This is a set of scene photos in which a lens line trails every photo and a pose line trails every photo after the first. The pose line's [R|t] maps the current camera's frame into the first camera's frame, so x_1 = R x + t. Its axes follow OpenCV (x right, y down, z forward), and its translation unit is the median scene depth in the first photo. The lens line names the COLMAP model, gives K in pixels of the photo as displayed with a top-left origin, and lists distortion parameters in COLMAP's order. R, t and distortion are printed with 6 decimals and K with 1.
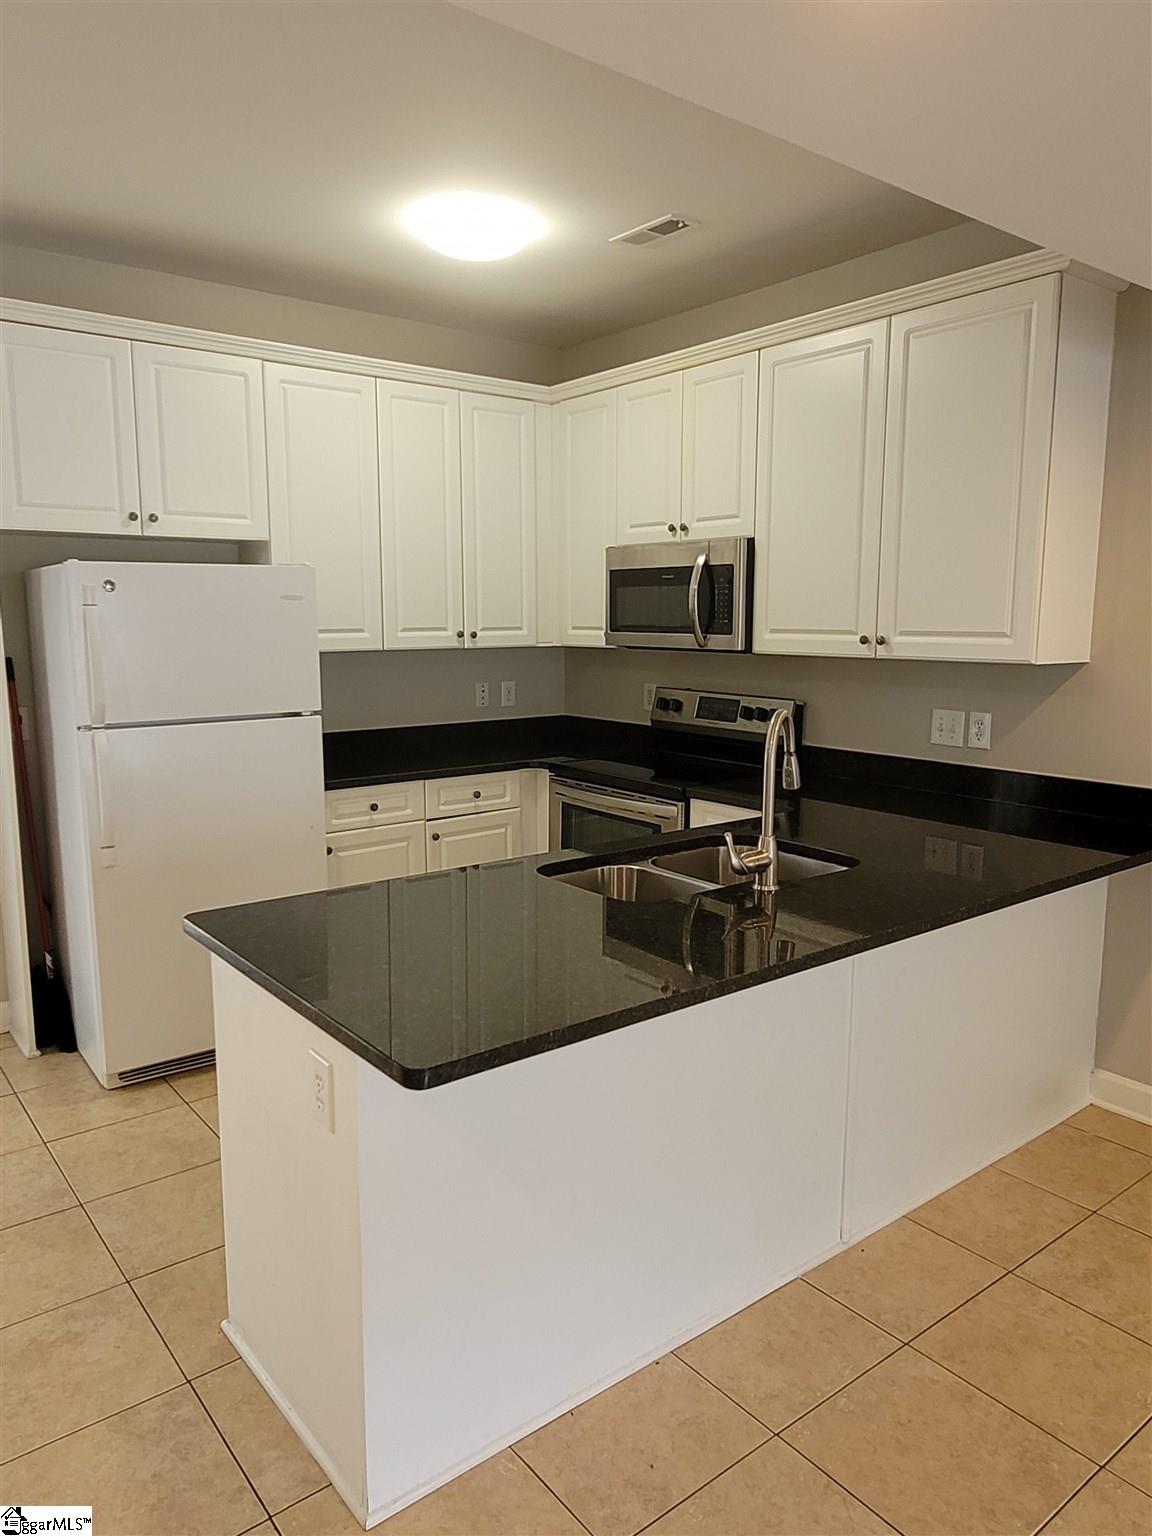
lens RADIAL K [[1053.9, 0, 576.8], [0, 1053.9, 768.1], [0, 0, 1]] dist [-0.003013, -0.000636]
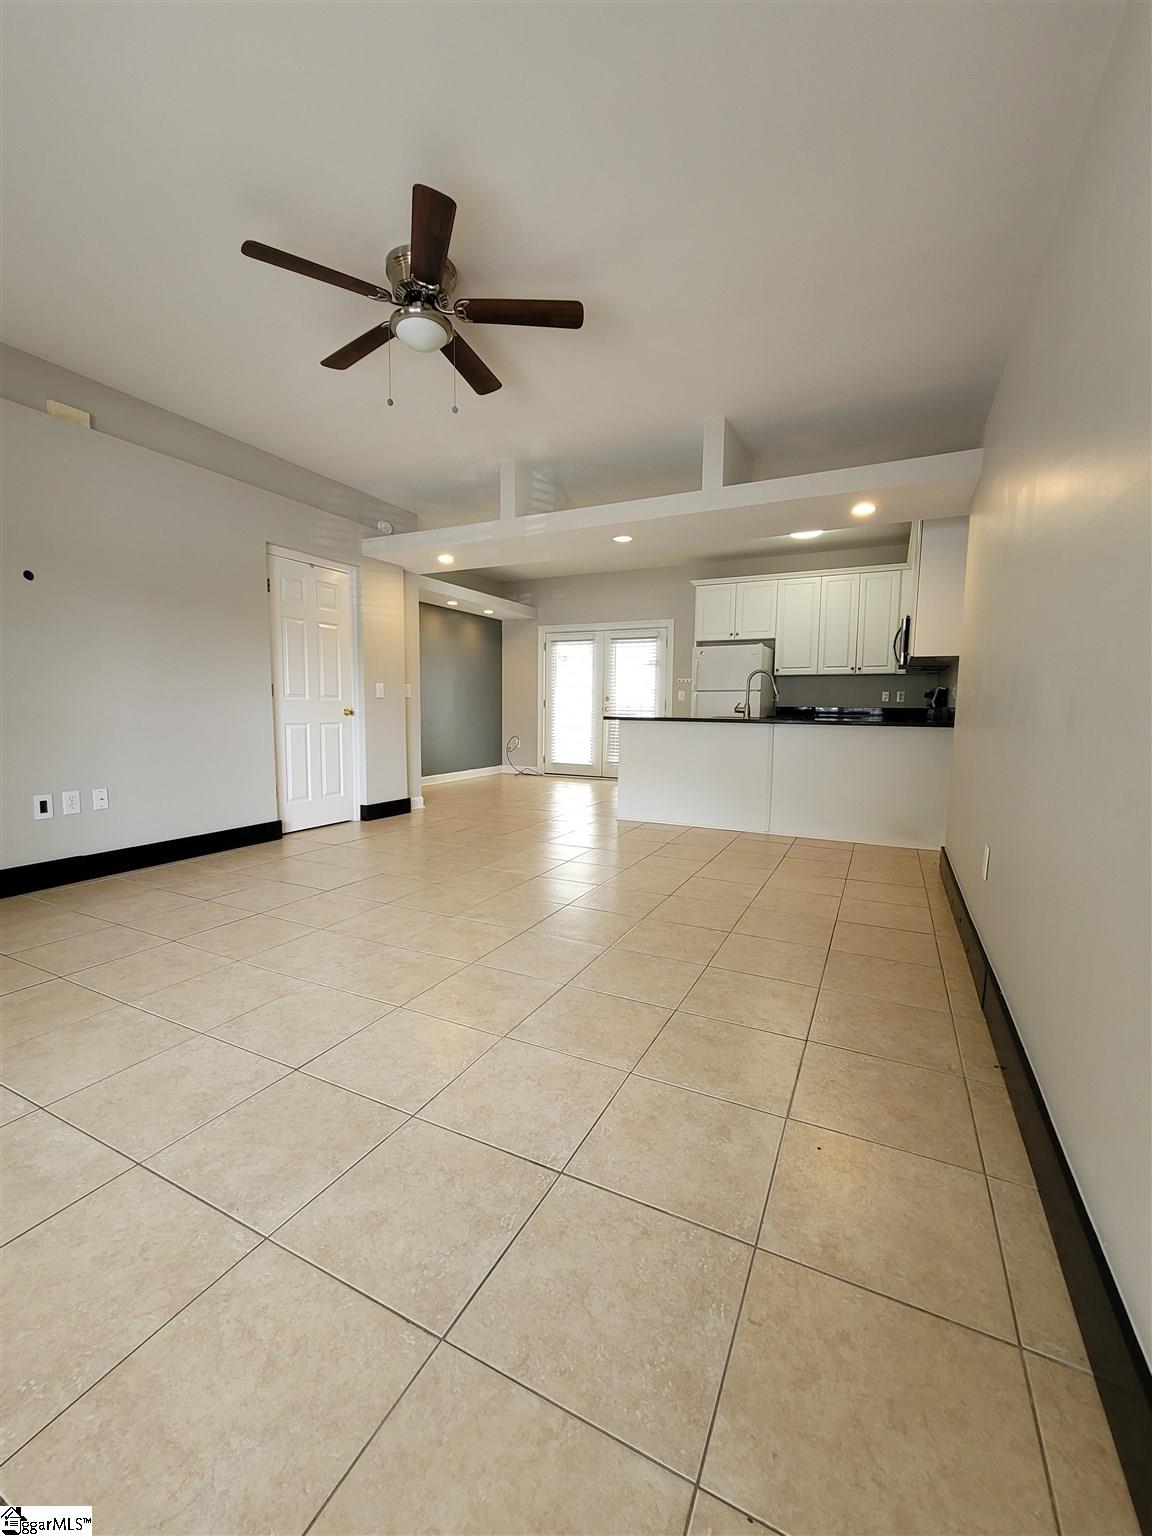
lens RADIAL K [[645.1, 0, 576.0], [0, 645.1, 768.0], [0, 0, 1]] dist [0.000454, -0.000009]
pose [[0.432774, 0.085049, -0.897482, 1.269859], [-0.144417, 0.989223, 0.024104, 0.211264], [0.889860, 0.119181, 0.440393, -0.313887]]
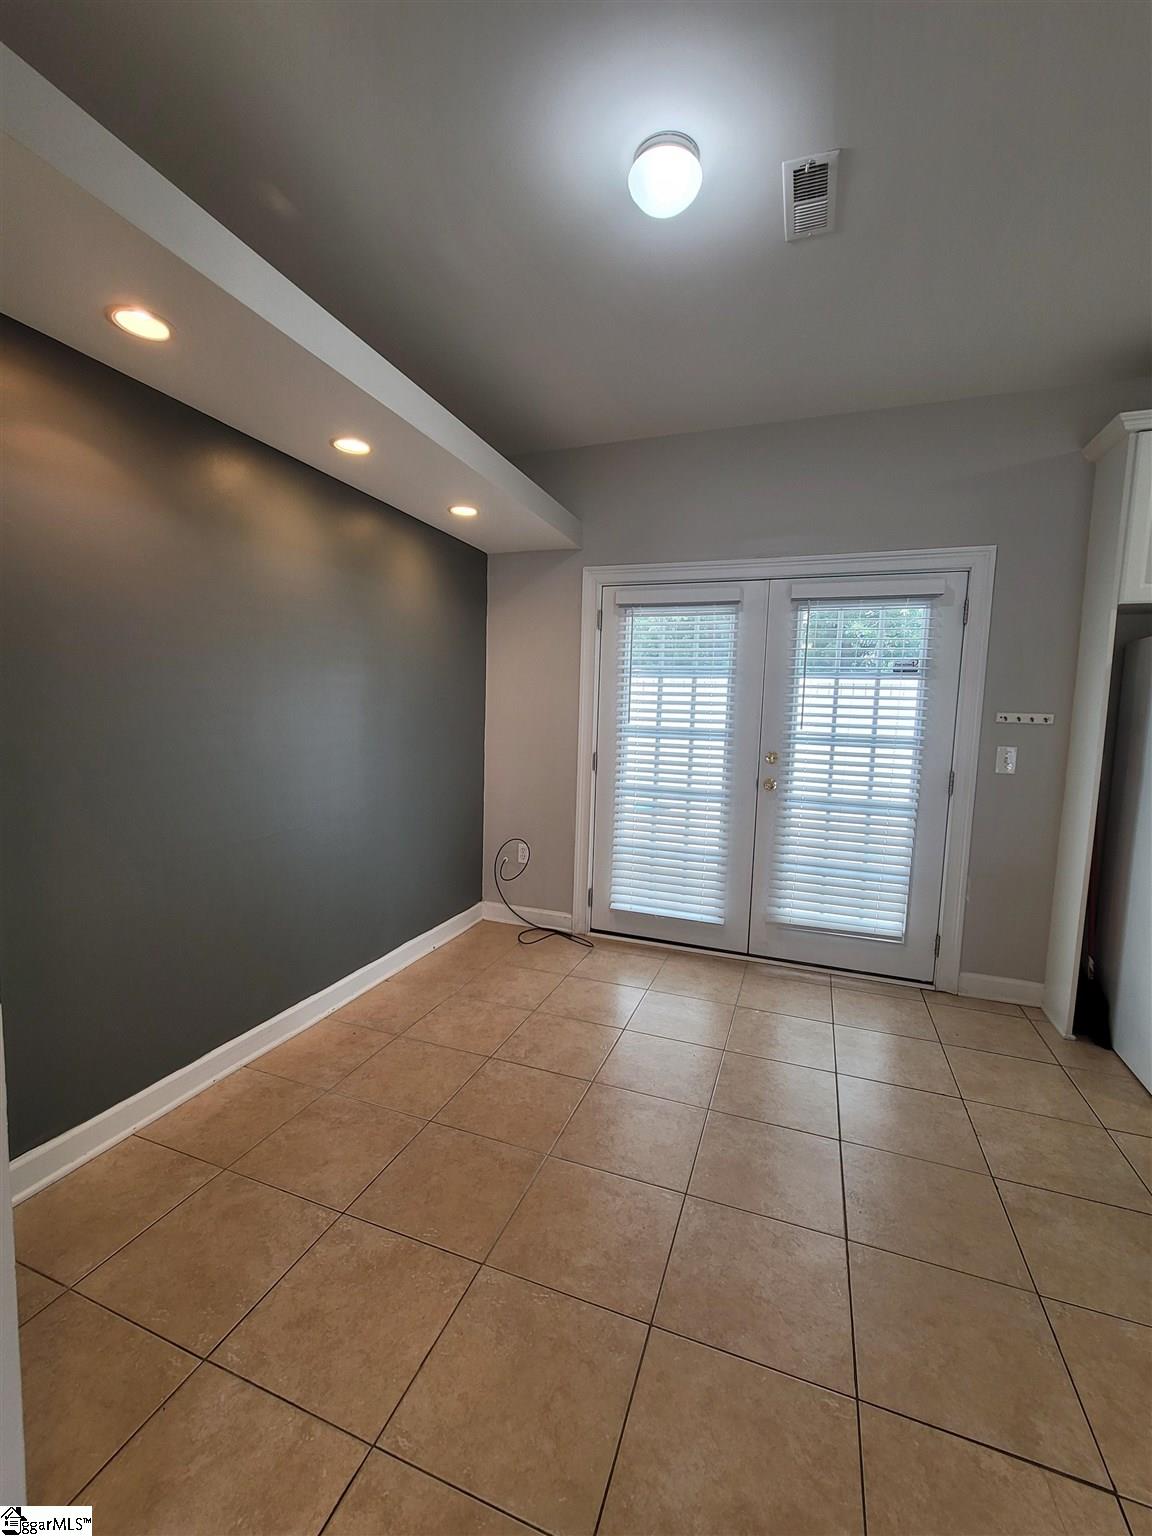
lens RADIAL K [[645.1, 0, 576.0], [0, 645.1, 768.0], [0, 0, 1]] dist [0.000454, -0.000009]
pose [[0.519030, 0.089156, -0.850094, -0.205816], [-0.154498, 0.987950, 0.009285, 0.047425], [0.840677, 0.126518, 0.526550, 0.094598]]
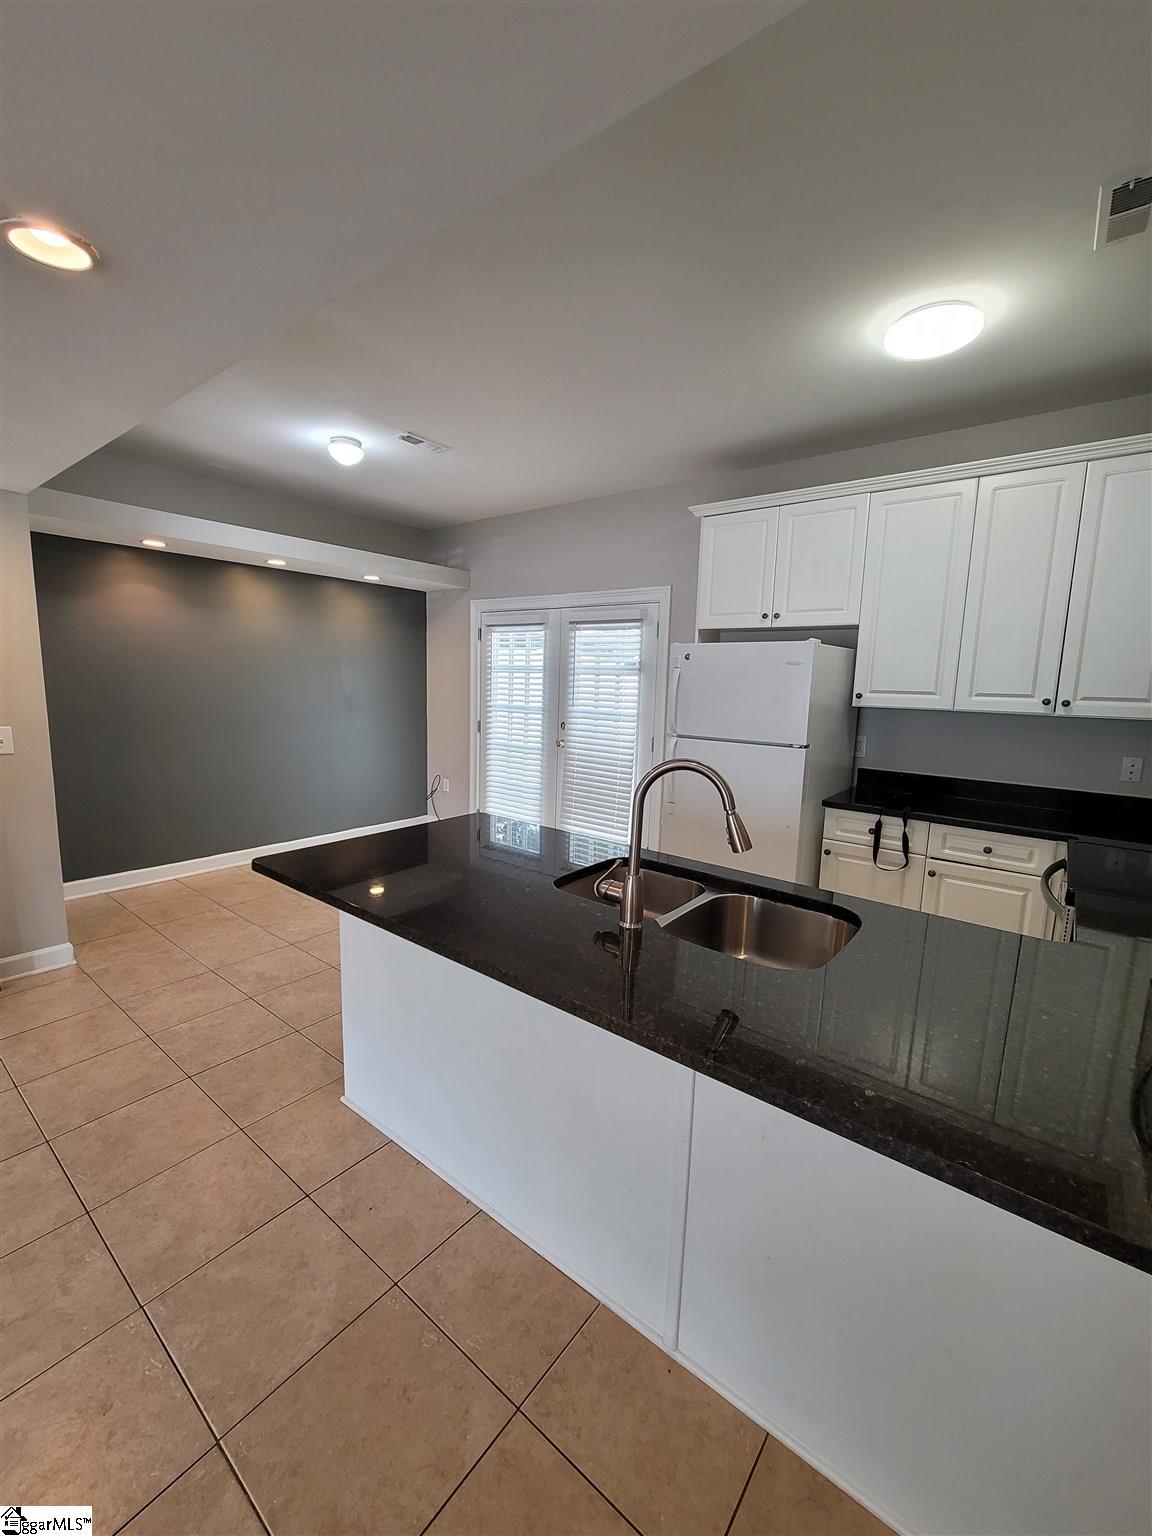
lens RADIAL K [[640.5, 0, 576.0], [0, 640.5, 768.0], [0, 0, 1]] dist [0.000961, 0.000198]
pose [[0.223571, 0.141020, -0.964432, 0.502045], [-0.173416, 0.979446, 0.103015, -0.059694], [0.959137, 0.144217, 0.243431, 0.512268]]
